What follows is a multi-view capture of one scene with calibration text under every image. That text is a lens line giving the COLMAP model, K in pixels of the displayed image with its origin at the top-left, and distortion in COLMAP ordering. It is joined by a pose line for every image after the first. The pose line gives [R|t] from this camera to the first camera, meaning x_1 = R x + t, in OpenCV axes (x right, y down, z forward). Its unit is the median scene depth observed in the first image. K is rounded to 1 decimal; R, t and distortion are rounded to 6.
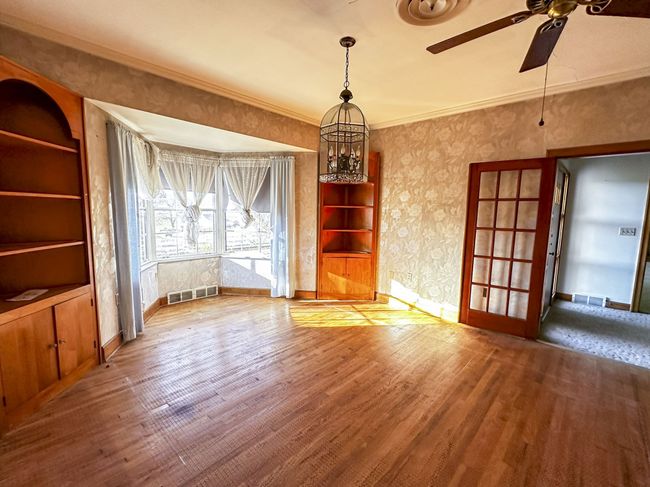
lens RADIAL K [[308.9, 0, 325.0], [0, 308.9, 243.5], [0, 0, 1]] dist [-0.000746, -0.000283]
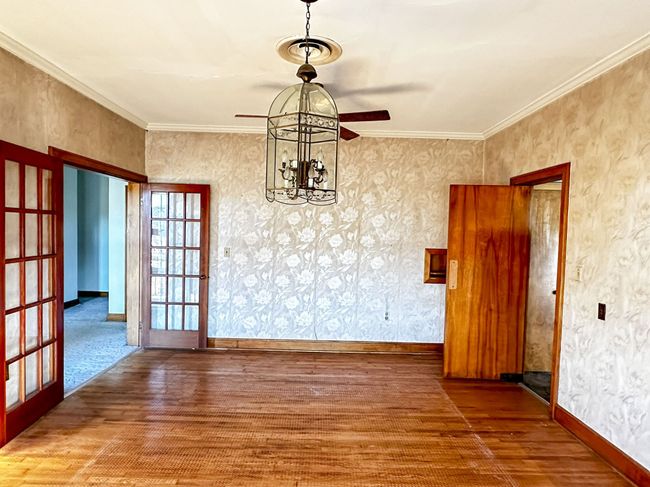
lens RADIAL K [[398.4, 0, 325.0], [0, 398.4, 243.5], [0, 0, 1]] dist [-0.002693, -0.000440]
pose [[-0.695043, -0.051426, 0.717126, -0.601569], [0.047426, 0.991987, 0.117103, -0.201453], [-0.717402, 0.115402, -0.687035, 1.633106]]
